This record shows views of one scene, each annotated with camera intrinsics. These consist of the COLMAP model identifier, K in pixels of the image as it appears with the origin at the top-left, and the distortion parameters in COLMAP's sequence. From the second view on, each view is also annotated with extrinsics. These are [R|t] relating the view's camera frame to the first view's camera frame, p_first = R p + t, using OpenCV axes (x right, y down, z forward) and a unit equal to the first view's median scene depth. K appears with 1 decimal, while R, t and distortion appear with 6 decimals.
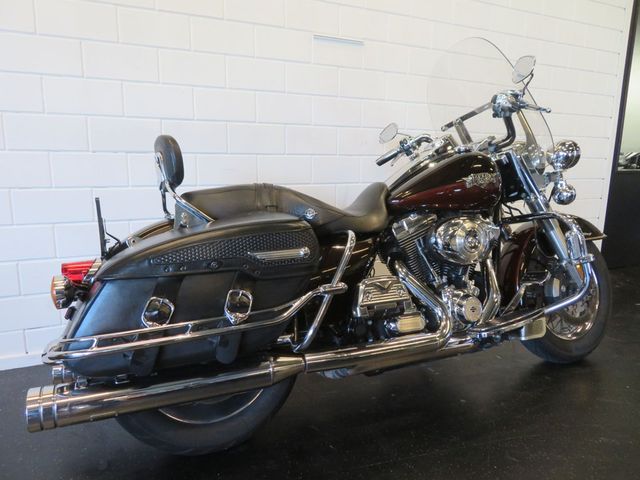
lens RADIAL K [[451.6, 0, 320.0], [0, 451.6, 240.0], [0, 0, 1]] dist [-0.025656, 0.000411]
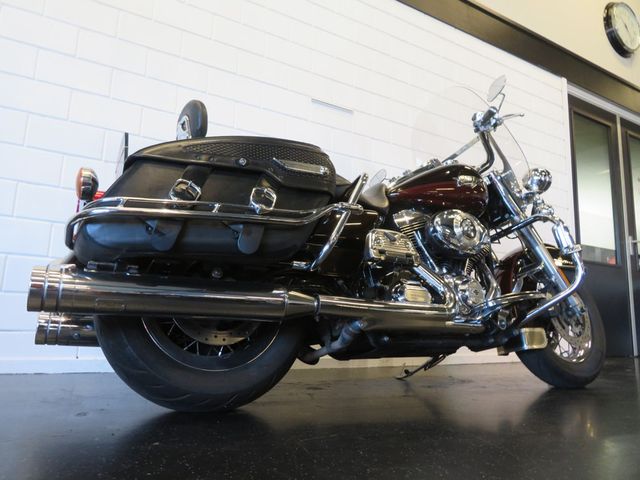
lens RADIAL K [[454.2, 0, 320.0], [0, 454.2, 240.0], [0, 0, 1]] dist [-0.010249, -0.000680]
pose [[0.996861, 0.039476, 0.068634, -0.102983], [-0.013138, 0.937295, -0.348289, 0.511810], [-0.078080, 0.346294, 0.934871, 0.048394]]
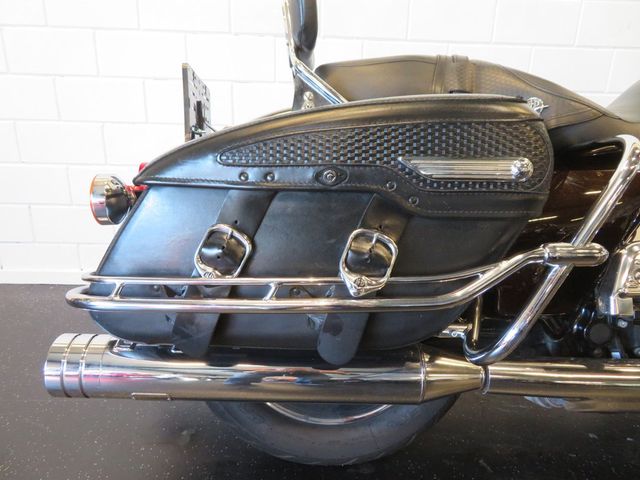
lens RADIAL K [[451.6, 0, 320.0], [0, 451.6, 240.0], [0, 0, 1]] dist [-0.025656, 0.000411]
pose [[0.916475, 0.134564, -0.376783, -0.036433], [-0.083832, 0.985424, 0.148023, 0.044536], [0.391210, -0.104072, 0.914398, 0.450739]]
